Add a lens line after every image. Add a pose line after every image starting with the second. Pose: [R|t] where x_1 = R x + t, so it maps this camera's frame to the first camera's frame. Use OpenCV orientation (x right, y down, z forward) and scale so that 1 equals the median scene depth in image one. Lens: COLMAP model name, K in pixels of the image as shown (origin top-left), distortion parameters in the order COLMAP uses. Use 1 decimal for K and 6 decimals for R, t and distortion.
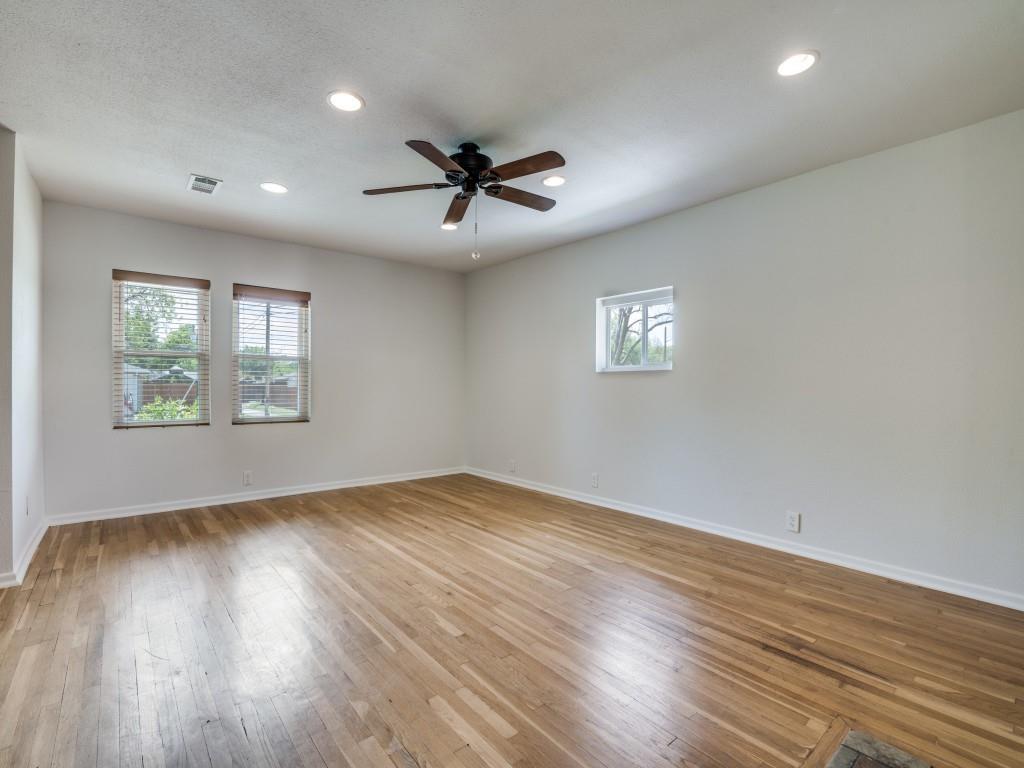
lens RADIAL K [[475.1, 0, 507.7], [0, 475.1, 387.7], [0, 0, 1]] dist [-0.020196, -0.000054]
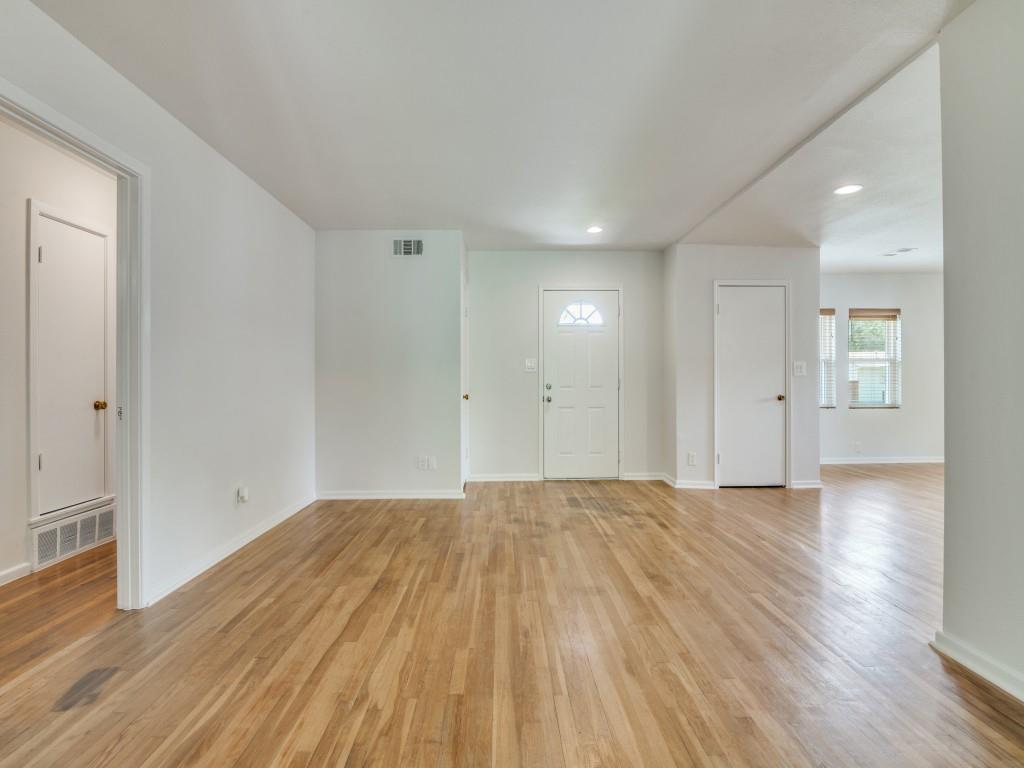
lens RADIAL K [[478.4, 0, 506.8], [0, 478.4, 379.8], [0, 0, 1]] dist [-0.020191, -0.000040]
pose [[0.775539, -0.012206, -0.631181, -0.450143], [0.006016, 0.999911, -0.011944, 0.002925], [0.631271, 0.005466, 0.775543, -0.697669]]
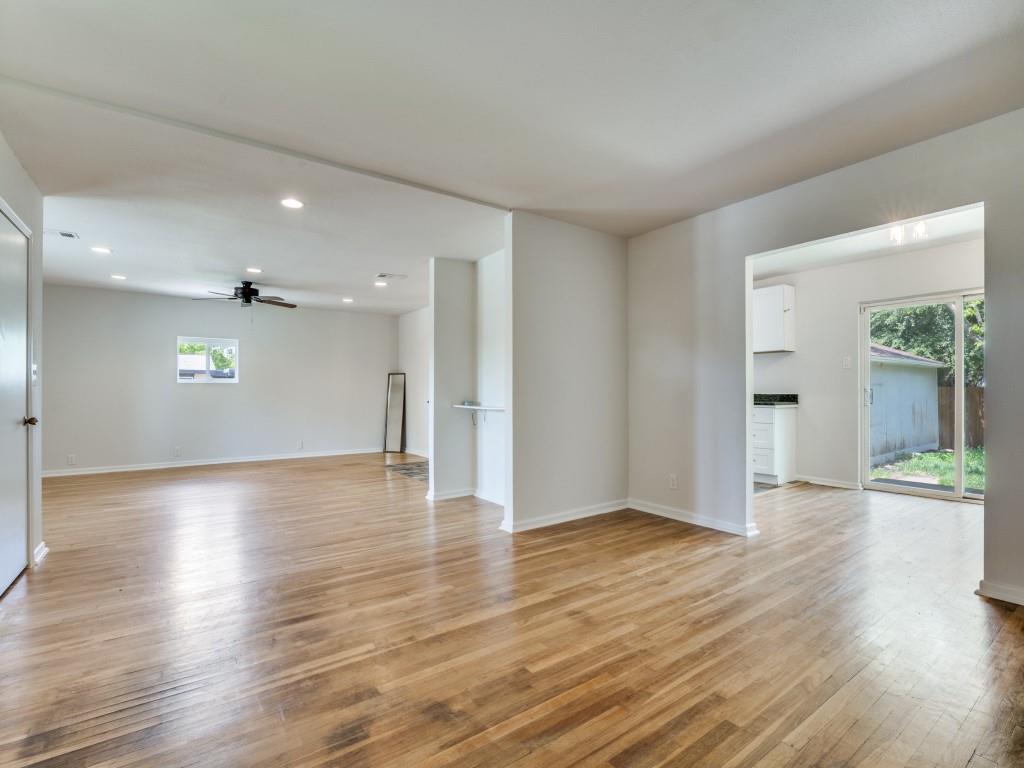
lens RADIAL K [[469.9, 0, 511.6], [0, 469.9, 388.4], [0, 0, 1]] dist [-0.017552, 0.000122]
pose [[0.077525, 0.000805, 0.996990, -1.150733], [0.009655, 0.999952, -0.001558, -0.002577], [-0.996944, 0.009747, 0.077514, -0.228712]]
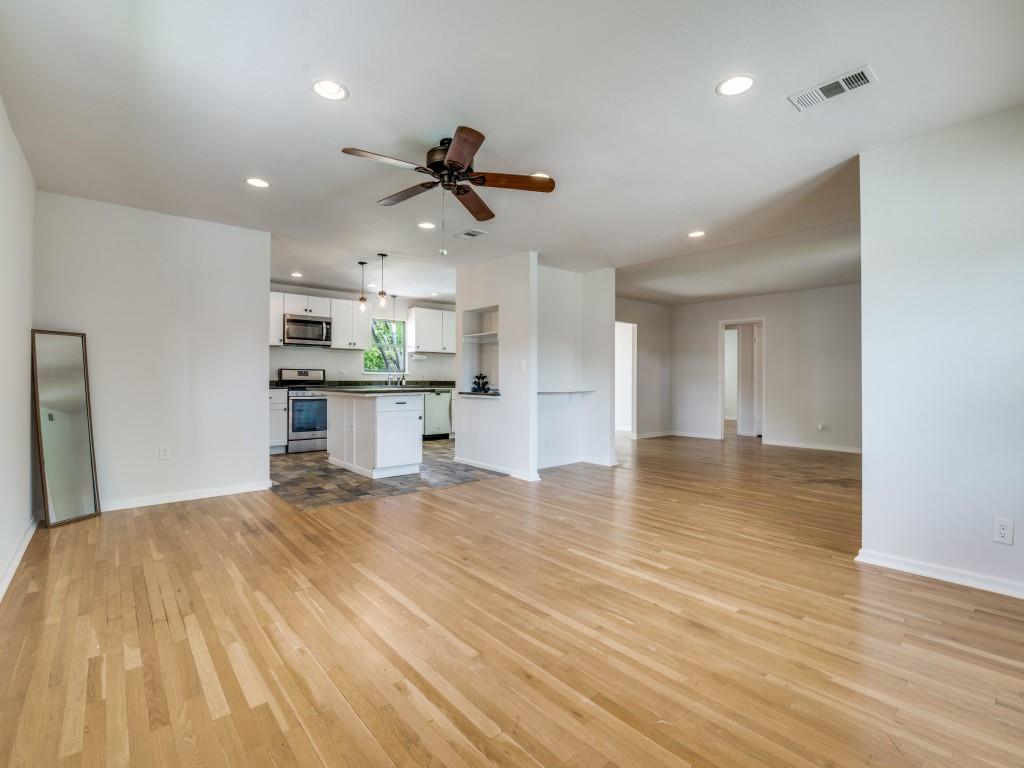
lens RADIAL K [[478.4, 0, 506.8], [0, 478.4, 379.8], [0, 0, 1]] dist [-0.020191, -0.000040]
pose [[-0.999921, -0.010366, -0.007094, -0.105380], [-0.010407, 0.999929, 0.005779, -0.001728], [0.007034, 0.005852, -0.999958, 1.074279]]
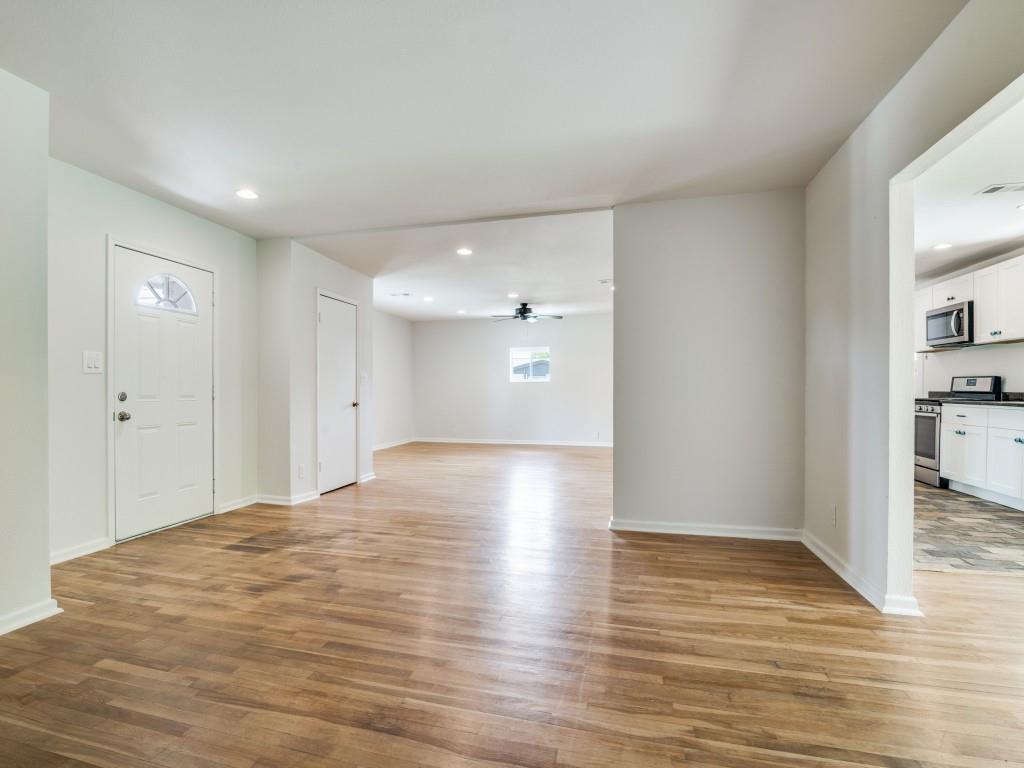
lens RADIAL K [[475.1, 0, 507.7], [0, 475.1, 387.7], [0, 0, 1]] dist [-0.020196, -0.000054]
pose [[0.807681, -0.004969, 0.589599, -0.989152], [0.009626, 0.999942, -0.004759, 0.001639], [-0.589541, 0.009519, 0.807682, -0.678458]]
